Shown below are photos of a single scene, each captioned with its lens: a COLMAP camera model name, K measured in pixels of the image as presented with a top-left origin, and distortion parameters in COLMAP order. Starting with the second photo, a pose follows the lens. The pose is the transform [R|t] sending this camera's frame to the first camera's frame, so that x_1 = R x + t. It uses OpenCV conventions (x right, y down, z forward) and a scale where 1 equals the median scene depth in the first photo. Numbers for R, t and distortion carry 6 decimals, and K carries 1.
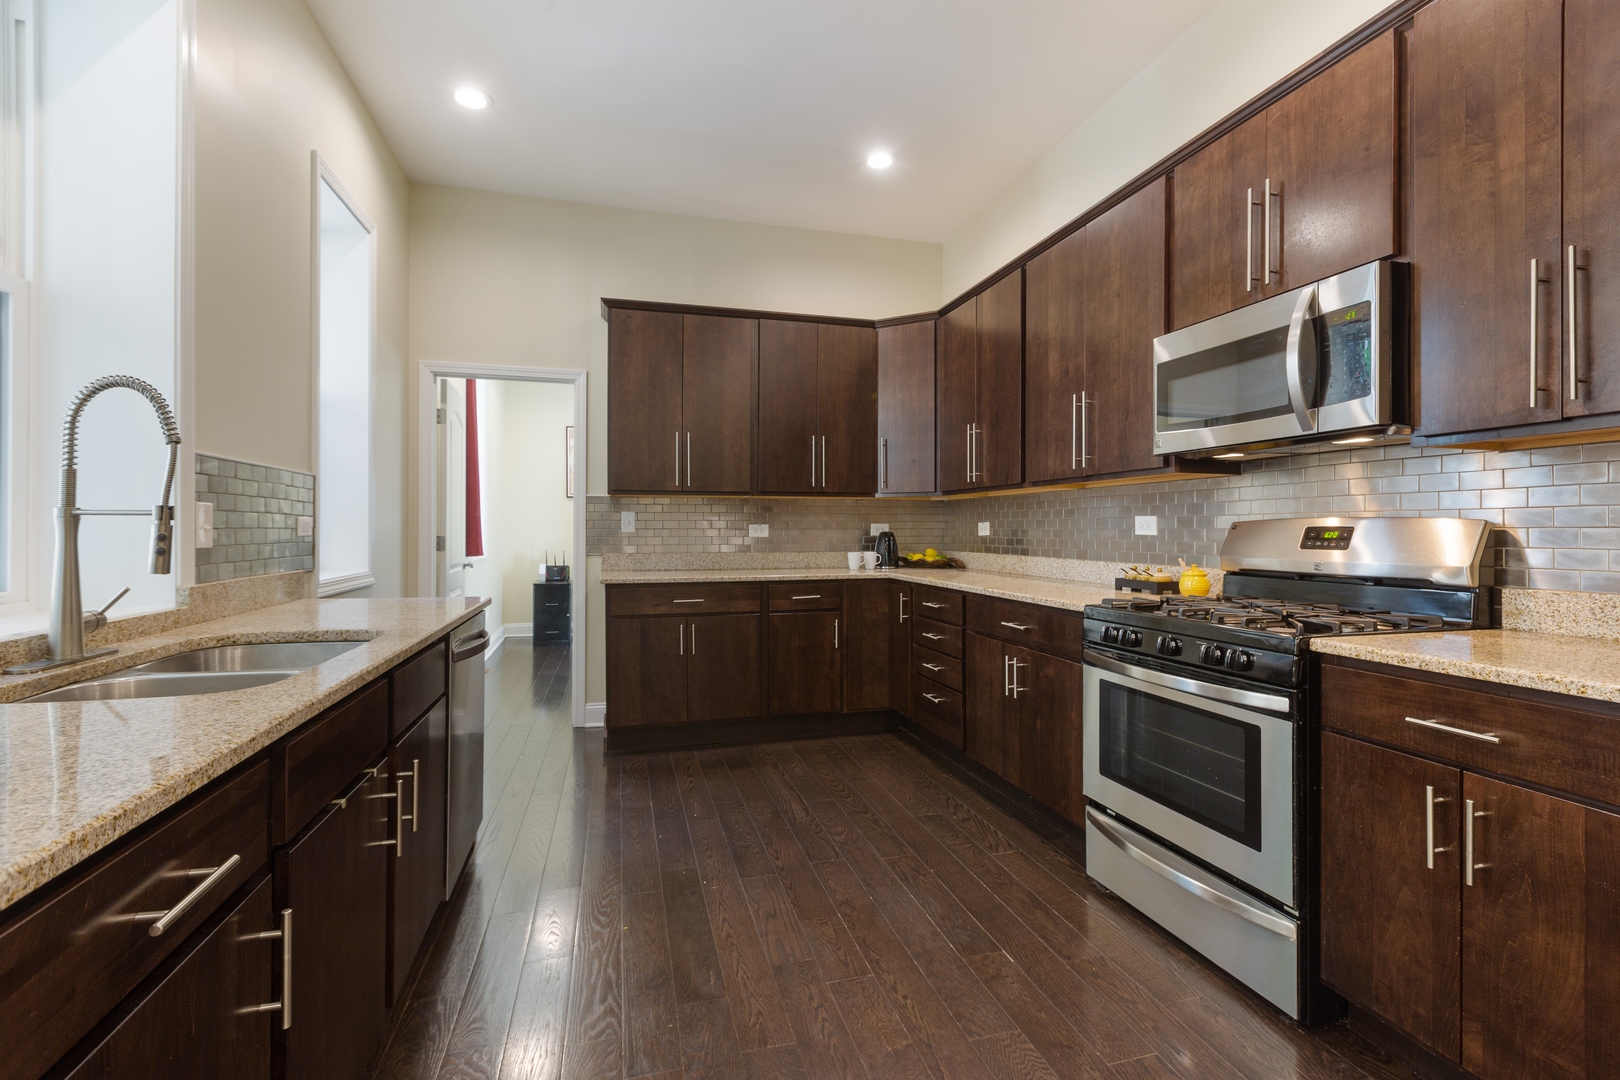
lens RADIAL K [[716.8, 0, 813.9], [0, 716.8, 530.6], [0, 0, 1]] dist [0.002224, -0.001227]
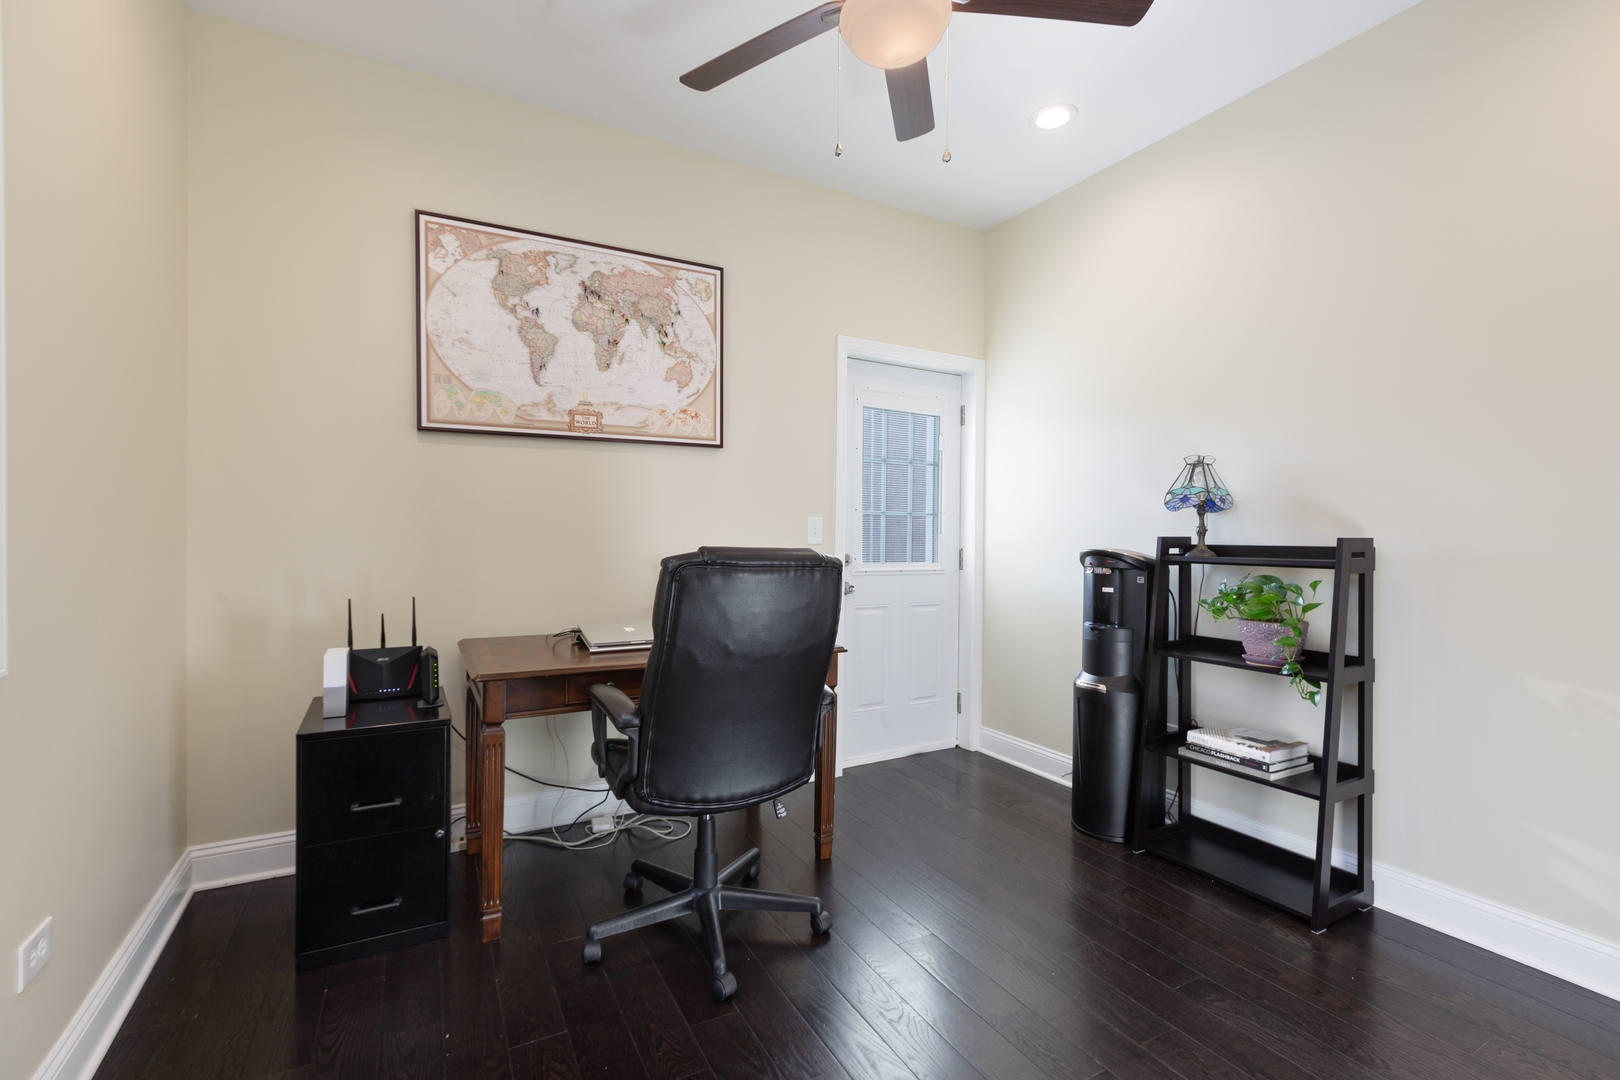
lens RADIAL K [[716.8, 0, 809.9], [0, 716.8, 534.3], [0, 0, 1]] dist [0.002224, -0.001227]
pose [[0.973969, 0.010995, 0.226414, -0.257981], [-0.010329, 0.999938, -0.004126, 0.001384], [-0.226445, 0.001680, 0.974022, 0.674825]]
